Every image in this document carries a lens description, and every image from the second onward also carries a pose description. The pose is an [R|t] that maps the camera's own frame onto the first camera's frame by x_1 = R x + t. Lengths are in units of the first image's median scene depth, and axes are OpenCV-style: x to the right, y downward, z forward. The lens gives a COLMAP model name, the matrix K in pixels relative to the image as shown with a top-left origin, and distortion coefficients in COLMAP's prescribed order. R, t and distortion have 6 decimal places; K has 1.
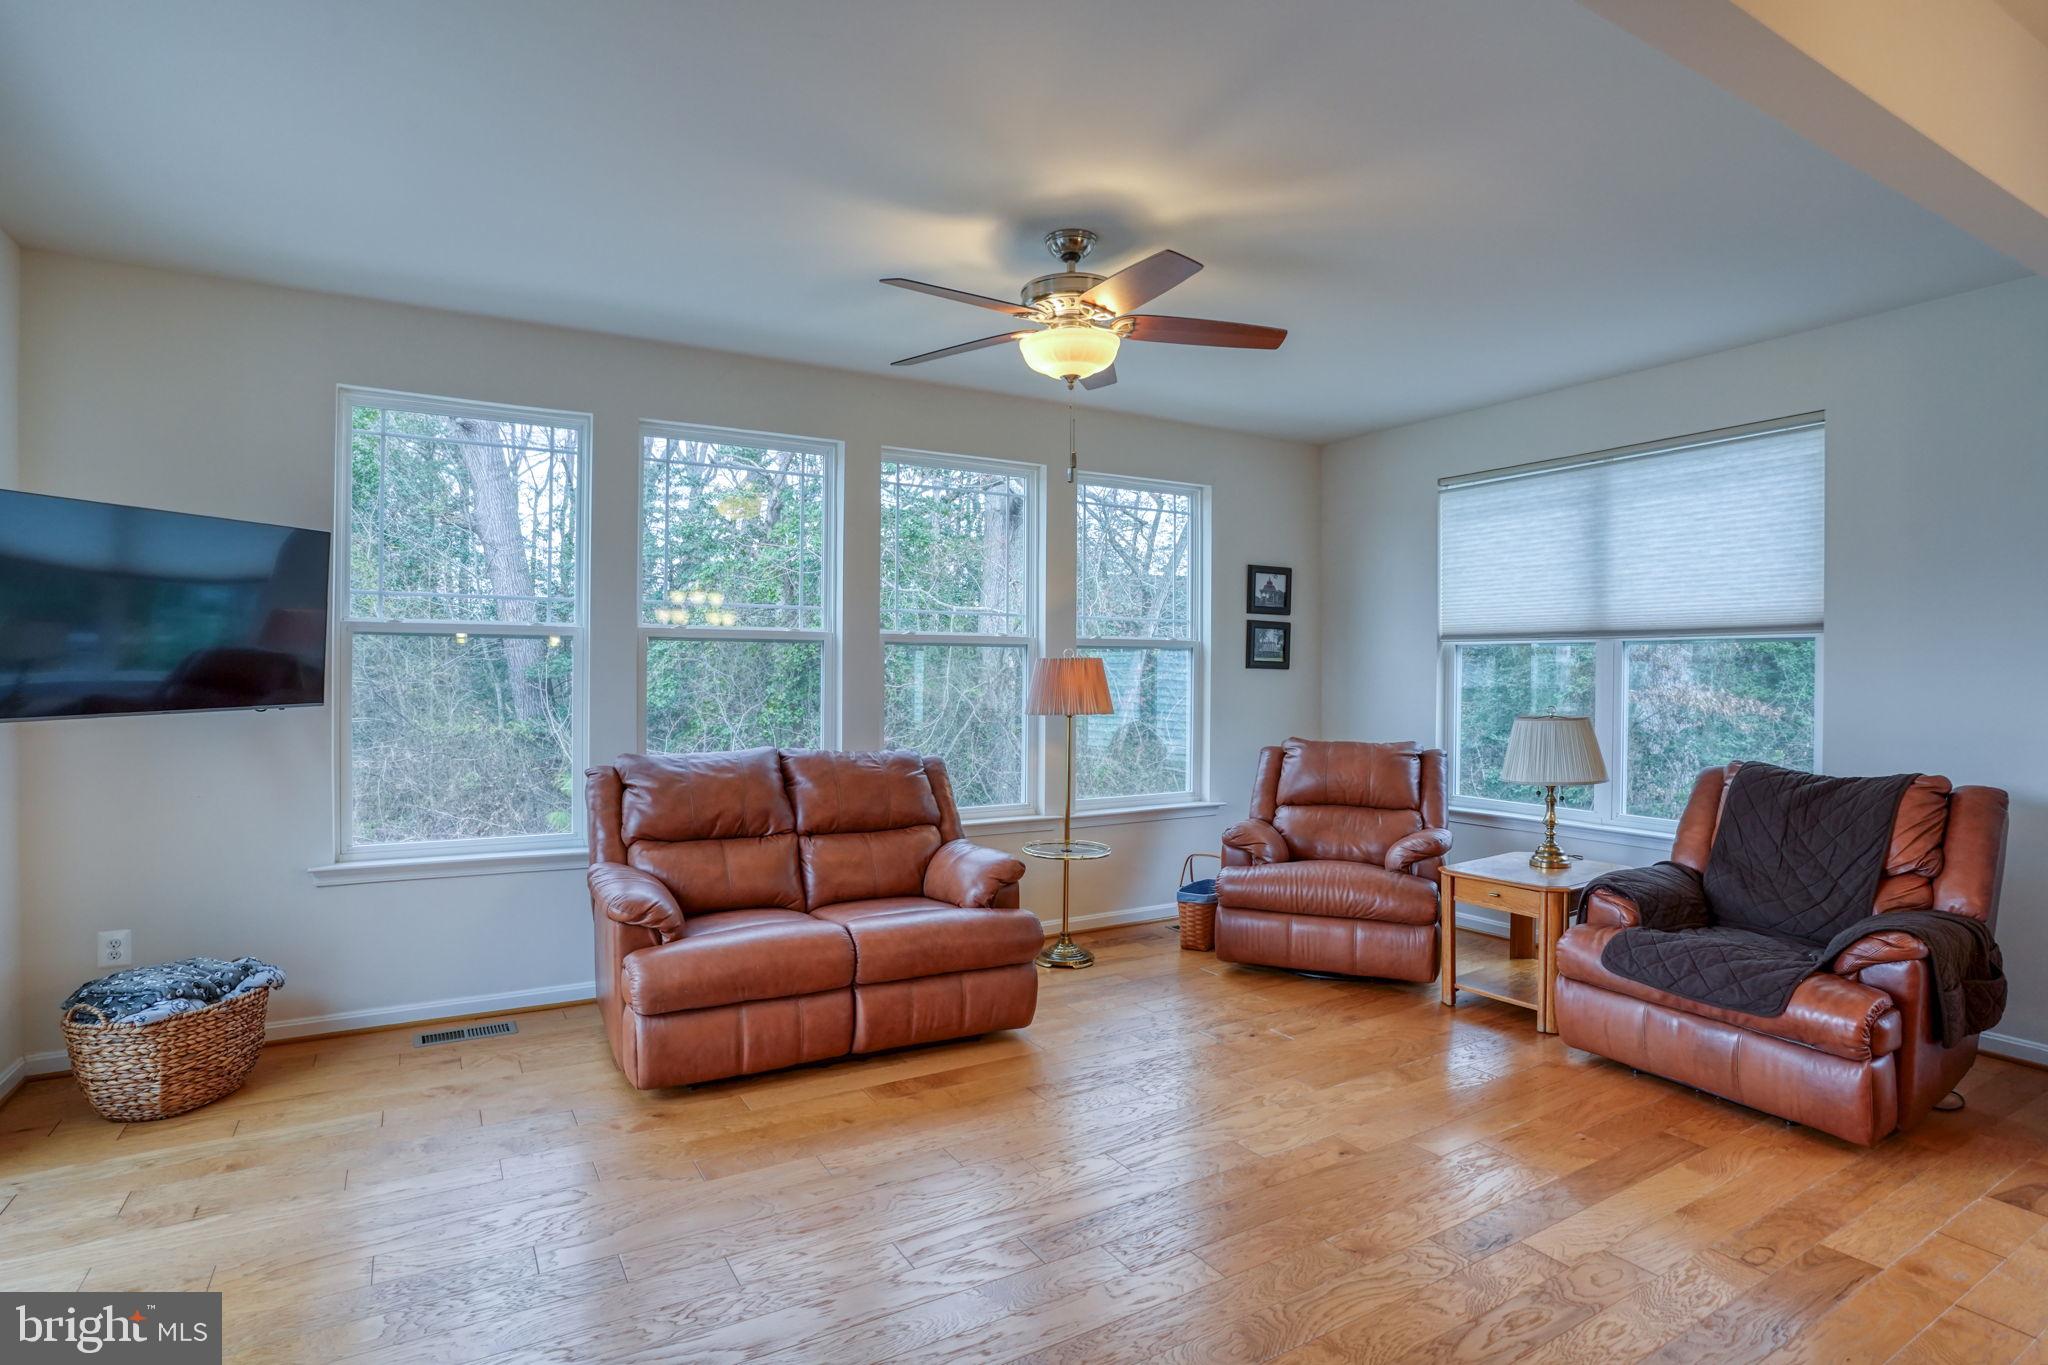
lens RADIAL K [[1095.8, 0, 1019.3], [0, 1095.8, 683.8], [0, 0, 1]] dist [-0.015306, 0.002879]
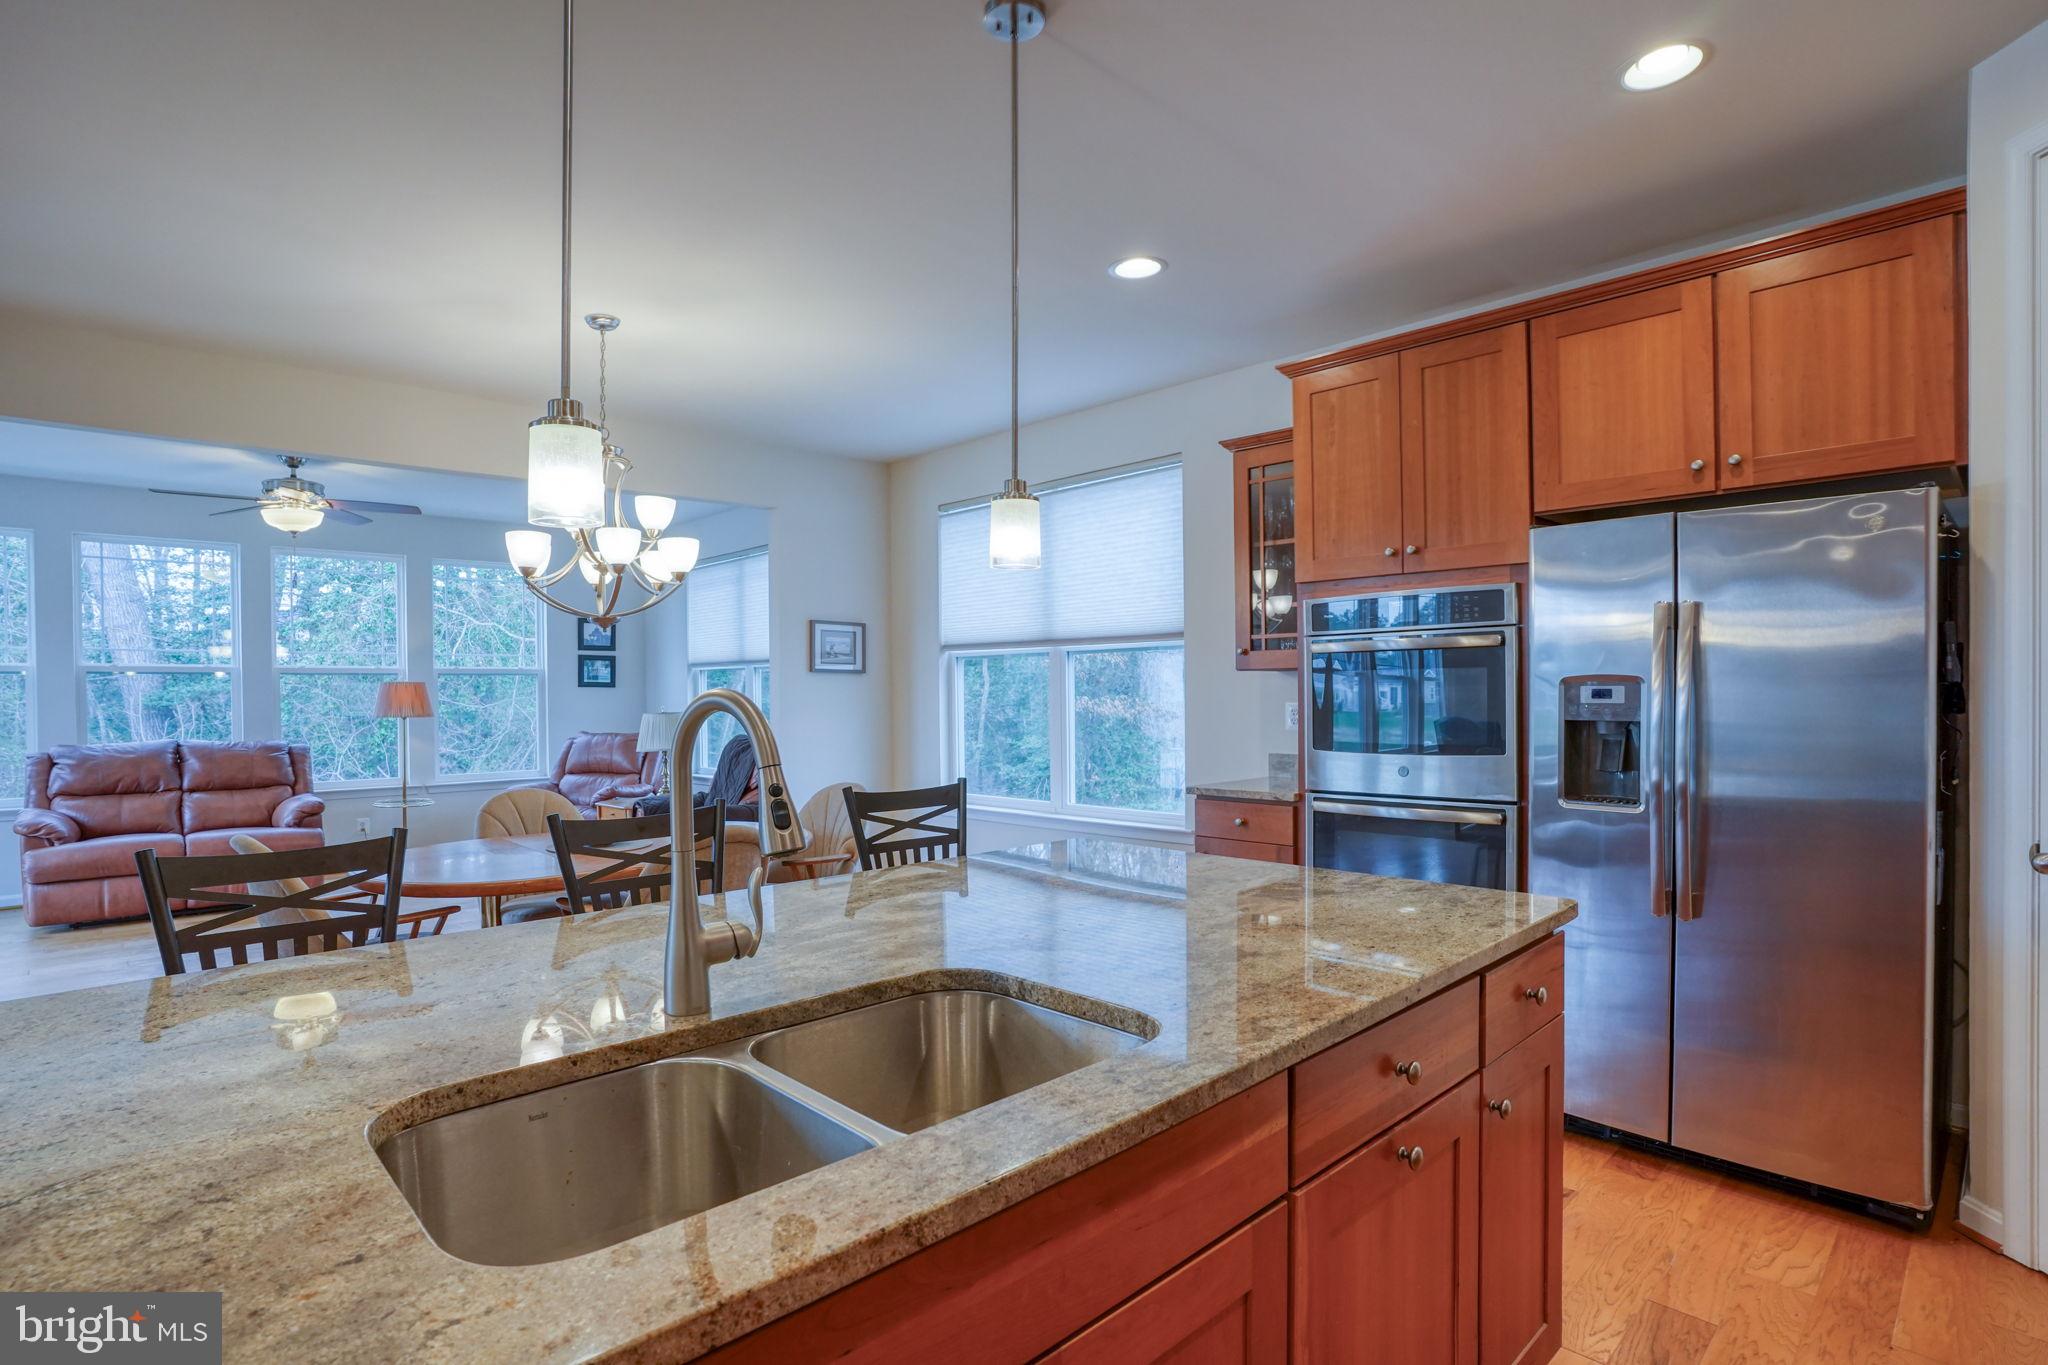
lens RADIAL K [[1050.2, 0, 1010.2], [0, 1050.2, 701.7], [0, 0, 1]] dist [-0.039401, 0.011116]
pose [[0.970456, -0.013665, 0.240890, 0.647565], [0.014031, 0.999902, 0.000192, 0.021851], [-0.240869, 0.003193, 0.970552, -0.807590]]
